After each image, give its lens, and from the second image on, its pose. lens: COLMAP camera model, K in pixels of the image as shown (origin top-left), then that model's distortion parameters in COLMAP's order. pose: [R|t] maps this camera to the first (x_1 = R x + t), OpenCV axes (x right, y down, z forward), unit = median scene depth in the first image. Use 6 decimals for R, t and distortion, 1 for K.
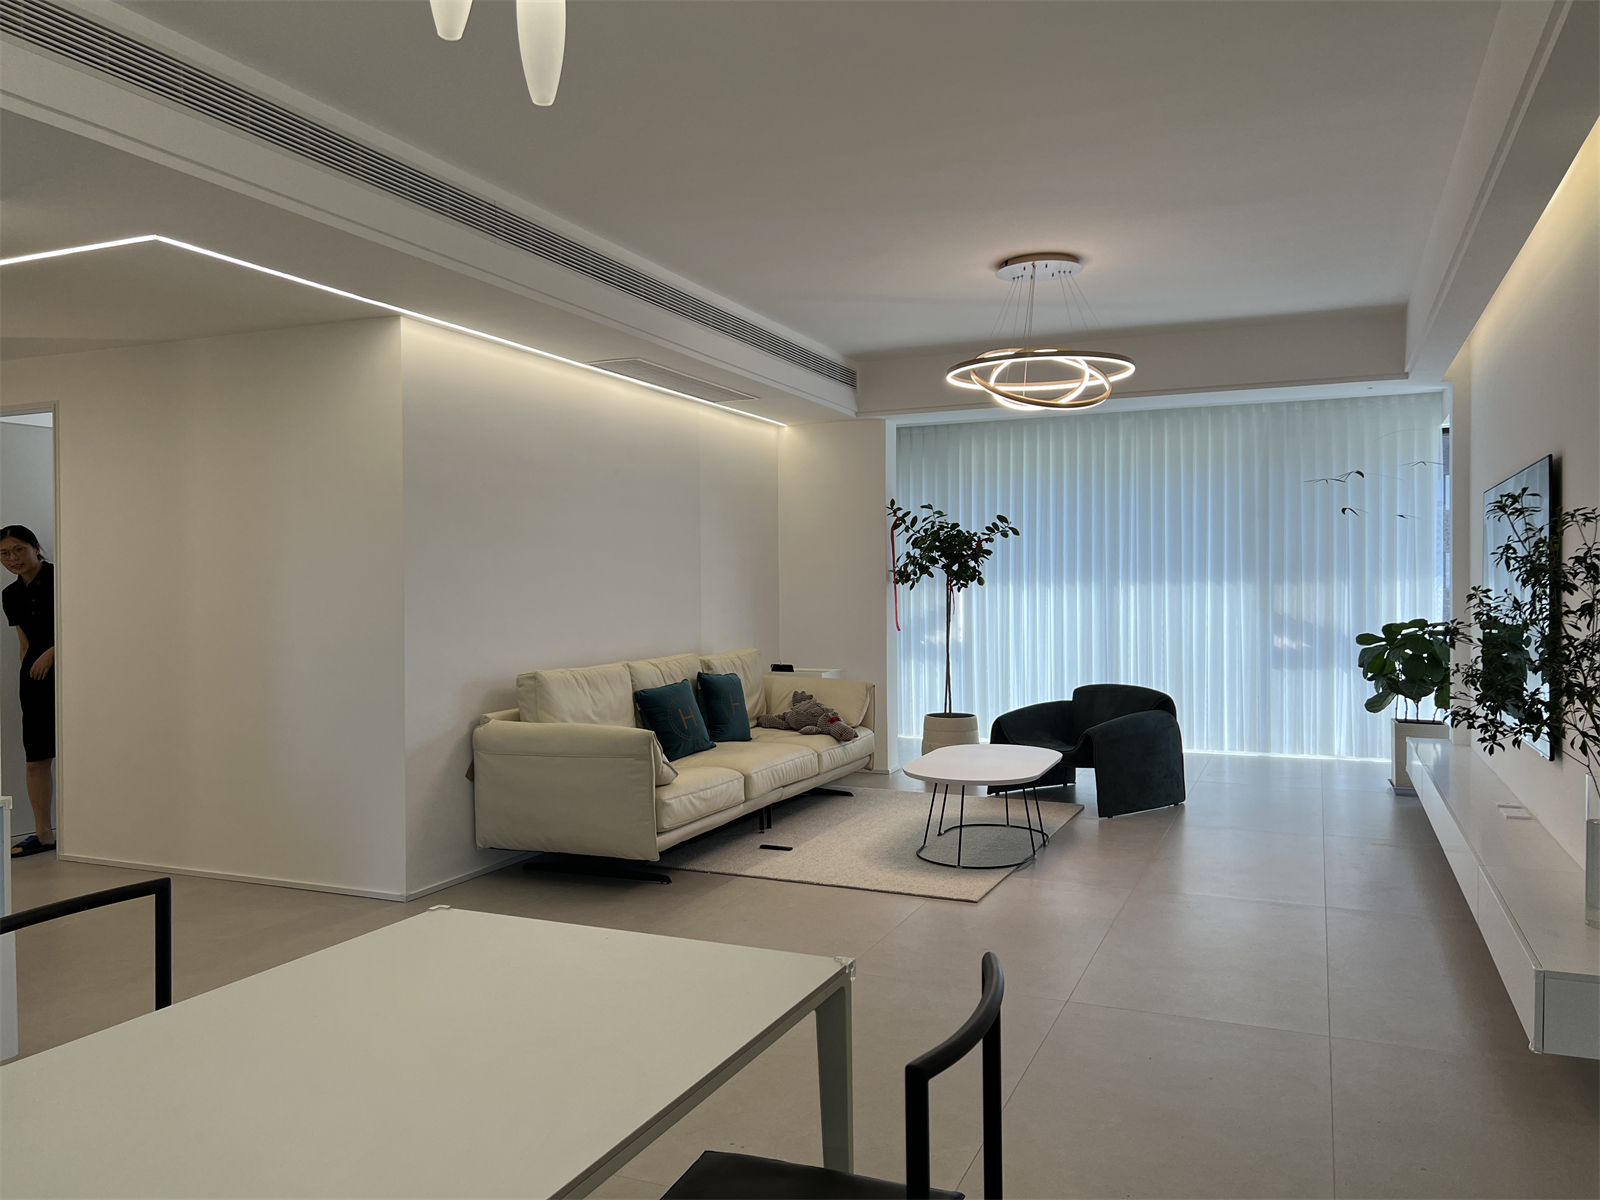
lens RADIAL K [[1177.6, 0, 800.0], [0, 1177.6, 600.0], [0, 0, 1]] dist [0.105049, -0.184516]
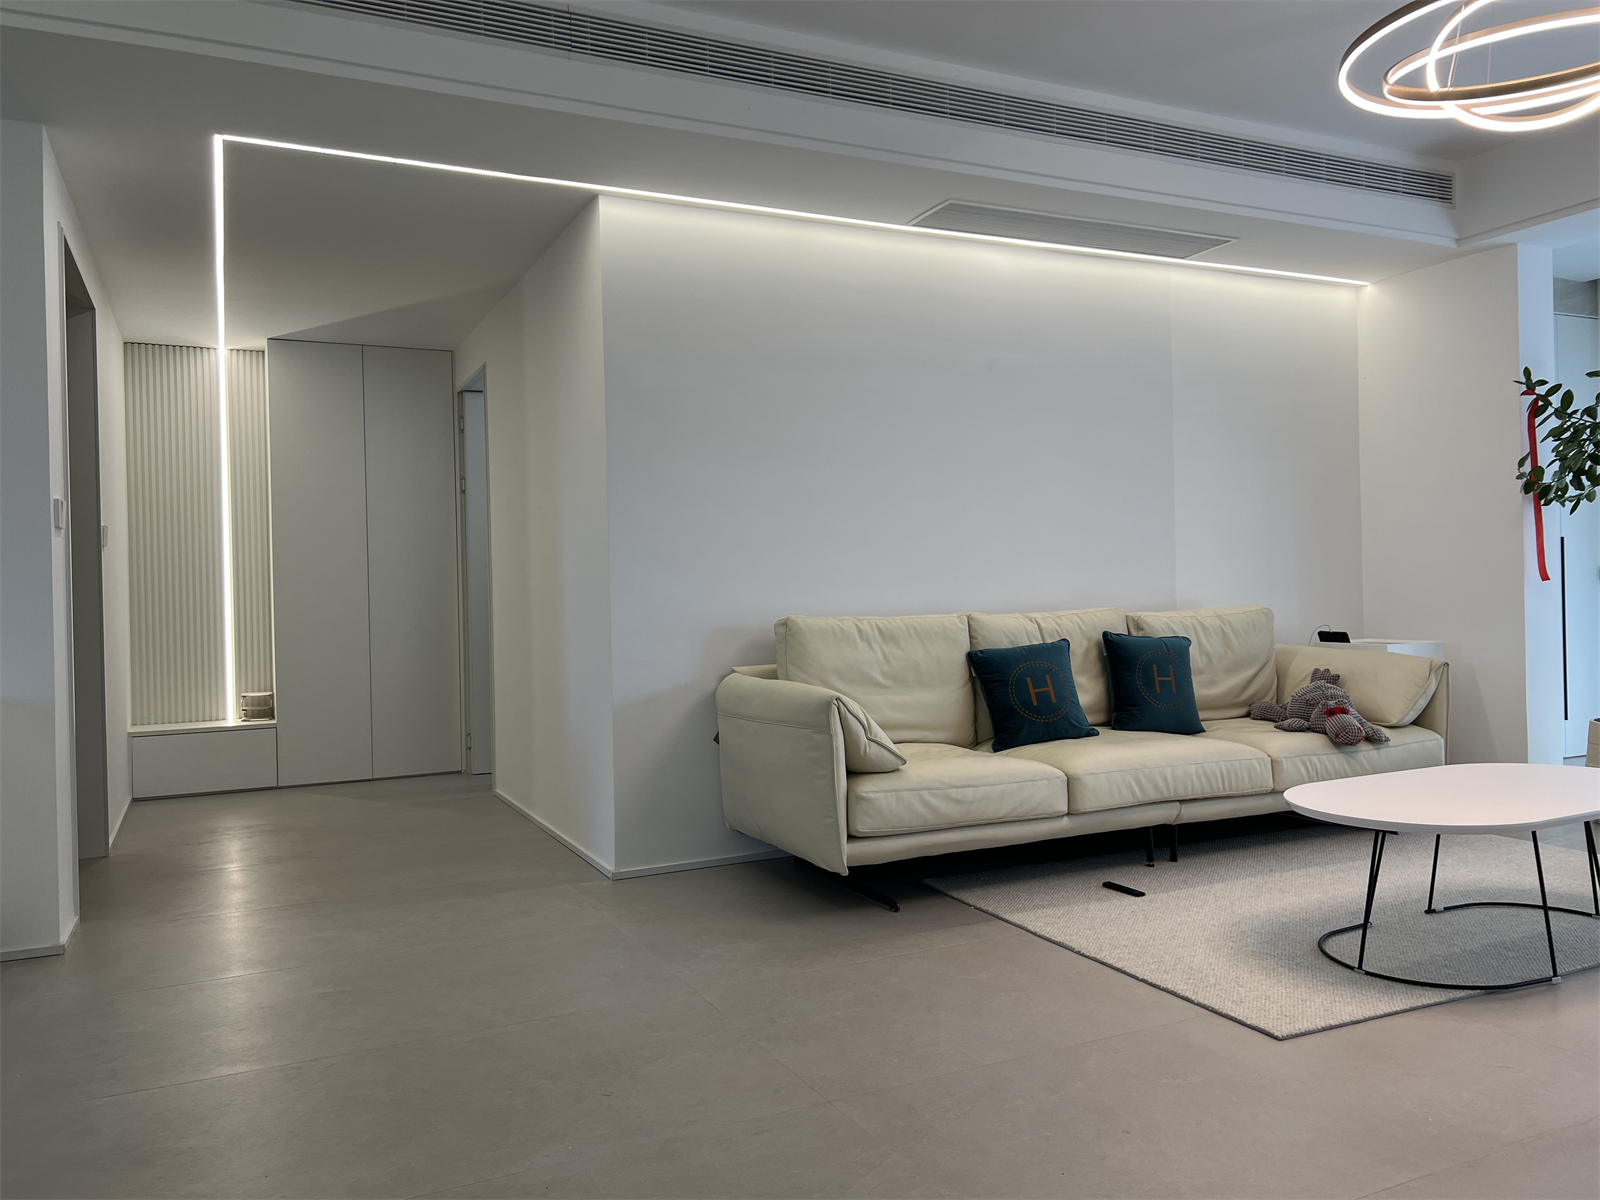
lens RADIAL K [[1183.6, 0, 800.0], [0, 1183.6, 600.0], [0, 0, 1]] dist [0.054054, -0.073533]
pose [[0.751122, -0.006308, -0.660133, 0.283810], [0.008497, 0.999964, 0.000114, 0.045633], [0.660109, -0.005695, 0.751148, 0.379959]]
